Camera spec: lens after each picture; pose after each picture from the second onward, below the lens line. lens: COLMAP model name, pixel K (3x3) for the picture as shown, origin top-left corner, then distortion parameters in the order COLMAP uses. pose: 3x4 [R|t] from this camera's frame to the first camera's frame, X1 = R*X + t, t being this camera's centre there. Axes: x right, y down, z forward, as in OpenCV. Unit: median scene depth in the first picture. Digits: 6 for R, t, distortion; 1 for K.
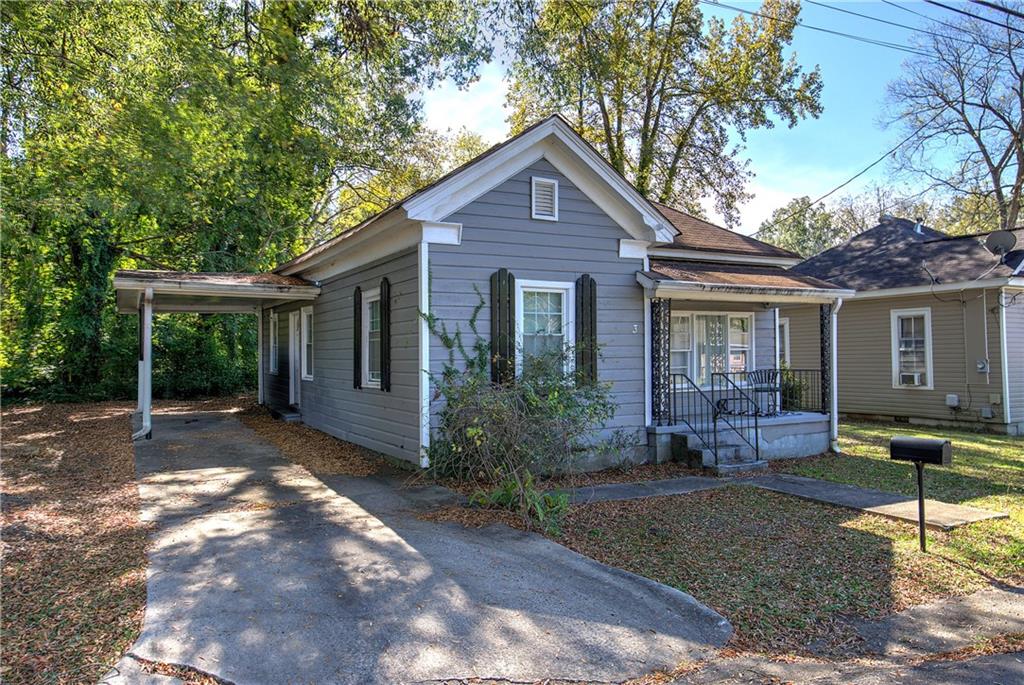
lens RADIAL K [[742.9, 0, 514.7], [0, 742.9, 340.4], [0, 0, 1]] dist [-0.007834, -0.002235]
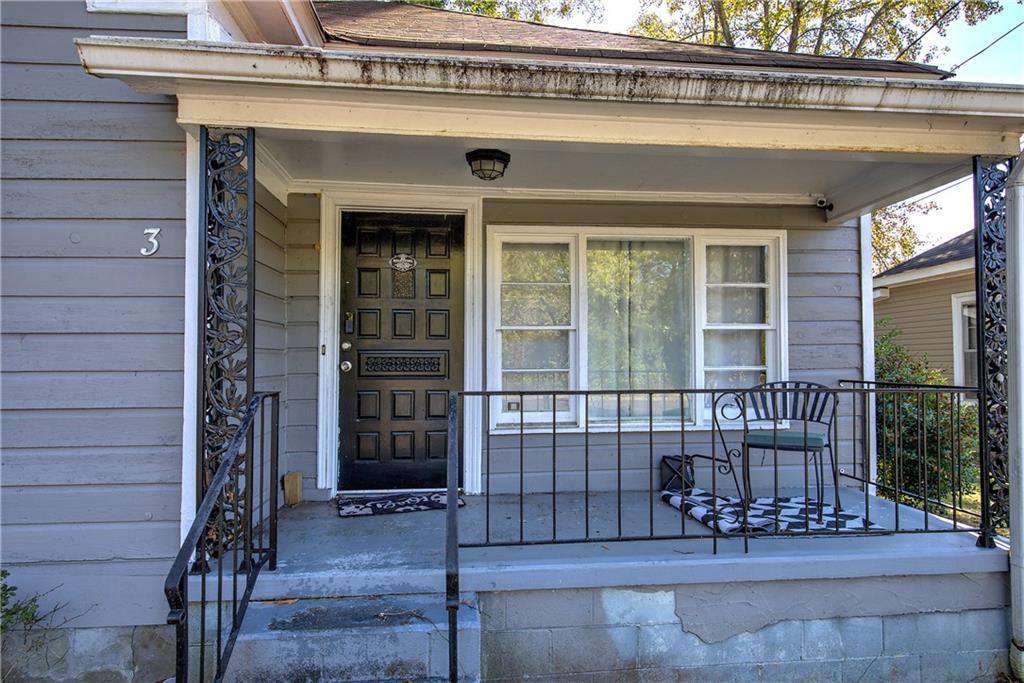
lens RADIAL K [[593.5, 0, 512.7], [0, 593.5, 343.8], [0, 0, 1]] dist [0.007440, 0.001151]
pose [[0.916338, -0.002079, -0.400400, 0.349618], [0.000074, 0.999987, -0.005023, 0.024618], [0.400405, 0.004573, 0.916327, 0.732710]]
